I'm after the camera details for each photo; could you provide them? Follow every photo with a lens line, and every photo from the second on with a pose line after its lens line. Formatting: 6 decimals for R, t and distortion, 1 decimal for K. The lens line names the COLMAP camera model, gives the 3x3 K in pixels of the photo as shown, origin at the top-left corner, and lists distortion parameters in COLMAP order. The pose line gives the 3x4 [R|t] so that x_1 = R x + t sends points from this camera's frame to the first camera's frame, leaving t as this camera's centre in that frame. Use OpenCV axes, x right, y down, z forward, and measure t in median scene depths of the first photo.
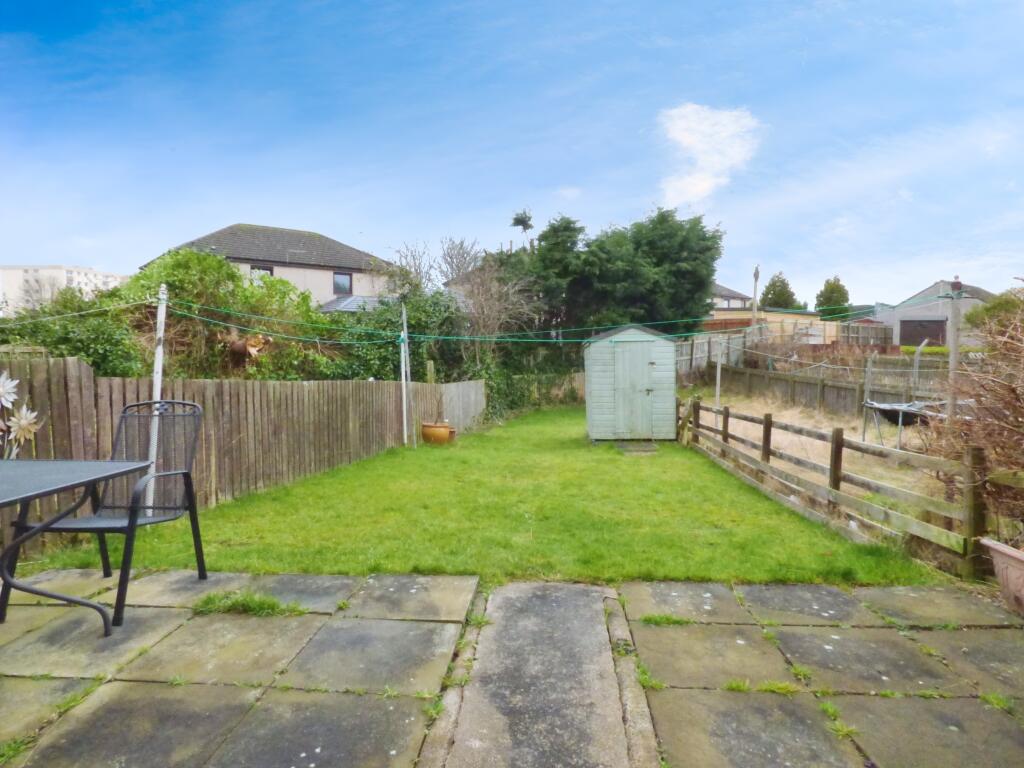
lens RADIAL K [[662.6, 0, 546.3], [0, 662.6, 380.1], [0, 0, 1]] dist [-0.001393, -0.000431]
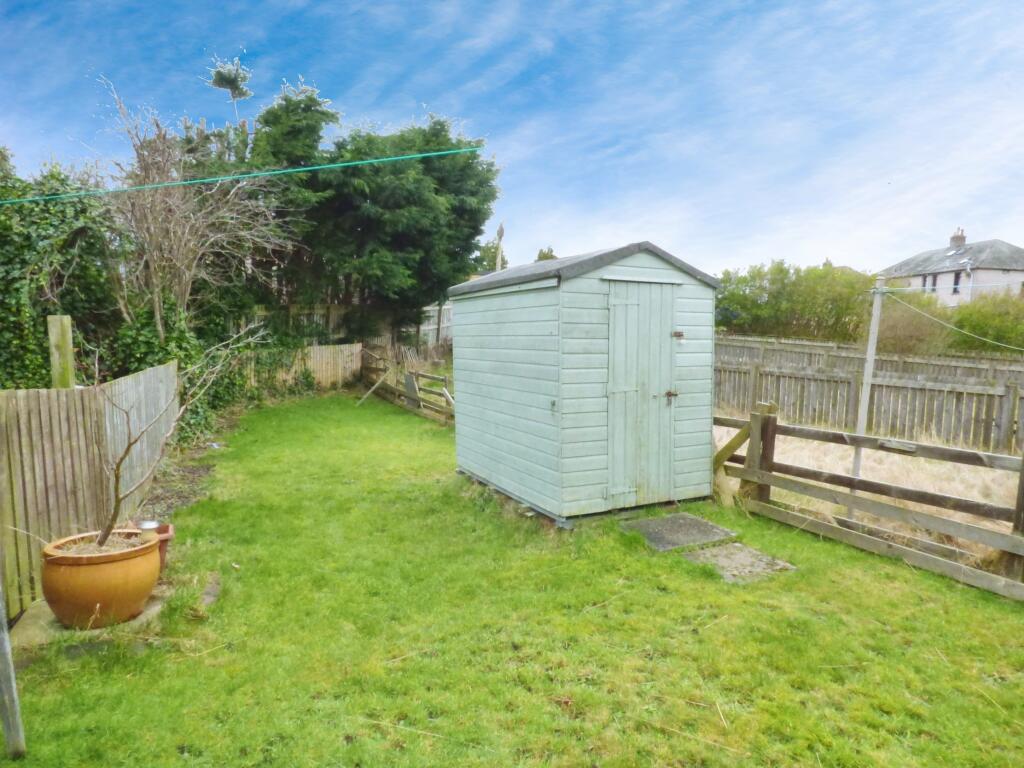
lens RADIAL K [[600.2, 0, 512.0], [0, 600.2, 384.0], [0, 0, 1]] dist [-0.005163, -0.000463]
pose [[0.871445, -0.026479, 0.489777, -0.091998], [-0.001793, 0.998363, 0.057166, -0.009741], [-0.490489, -0.050695, 0.869971, 0.464113]]
